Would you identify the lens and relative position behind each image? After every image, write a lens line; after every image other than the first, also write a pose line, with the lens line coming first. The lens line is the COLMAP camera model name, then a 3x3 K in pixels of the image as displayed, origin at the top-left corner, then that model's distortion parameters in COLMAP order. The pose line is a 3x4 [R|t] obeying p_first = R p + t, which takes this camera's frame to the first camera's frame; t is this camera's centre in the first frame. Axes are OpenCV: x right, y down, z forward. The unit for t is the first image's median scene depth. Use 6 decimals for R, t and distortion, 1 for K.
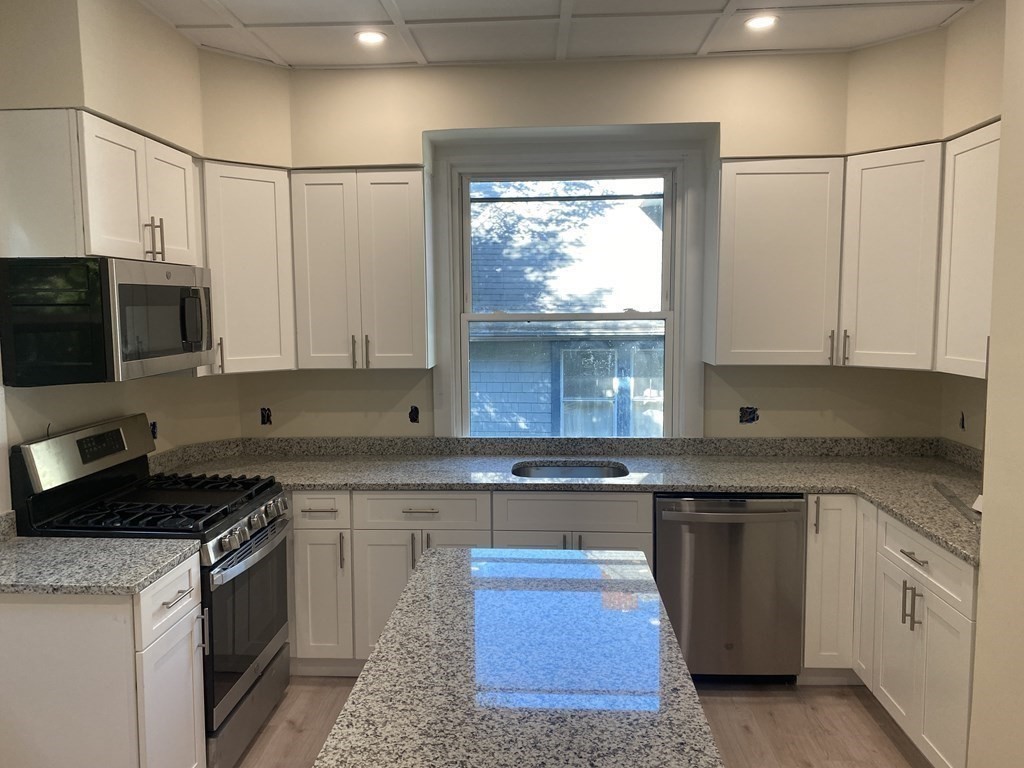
lens RADIAL K [[772.5, 0, 507.9], [0, 772.5, 378.4], [0, 0, 1]] dist [0.064281, -0.077002]
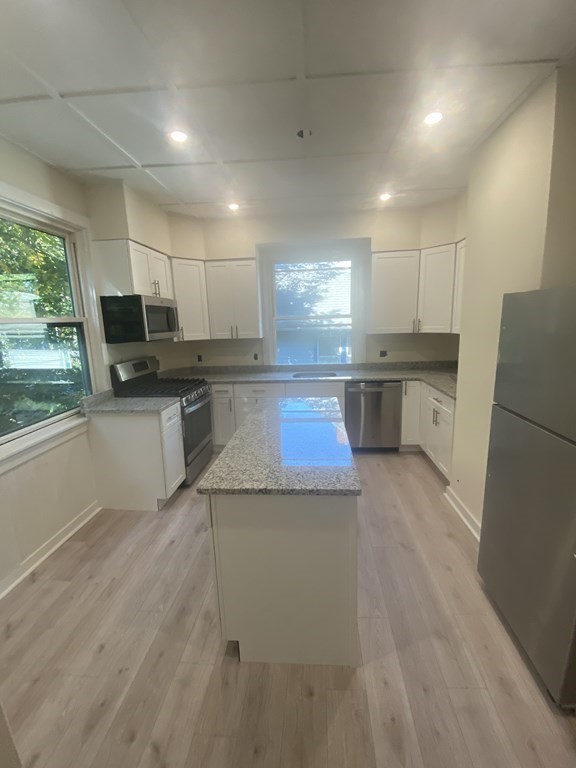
lens RADIAL K [[328.7, 0, 293.6], [0, 328.7, 381.1], [0, 0, 1]] dist [0.061370, -0.000047]
pose [[0.999688, -0.019214, -0.015955, 0.026745], [0.020563, 0.995801, 0.089201, 0.038548], [0.014174, -0.089501, 0.995886, -0.136518]]
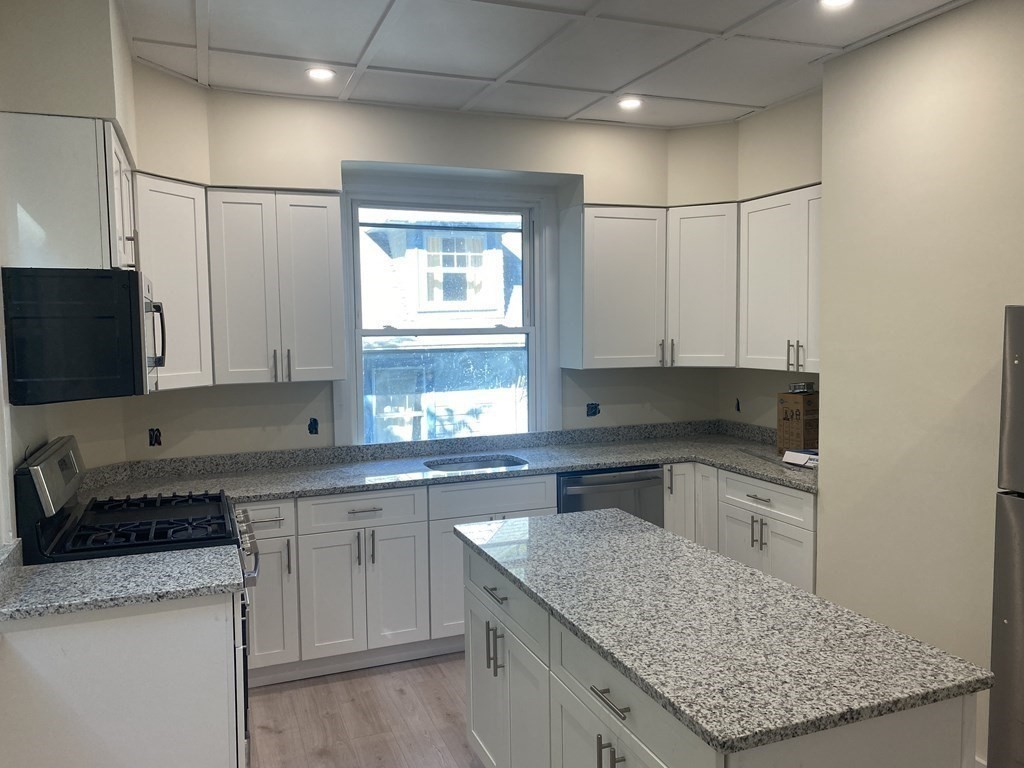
lens RADIAL K [[772.5, 0, 507.9], [0, 772.5, 378.4], [0, 0, 1]] dist [0.064281, -0.077002]
pose [[0.909126, -0.033122, 0.415202, -0.371673], [0.045807, 0.998737, -0.020627, 0.018927], [-0.413994, 0.037771, 0.909496, -0.072446]]
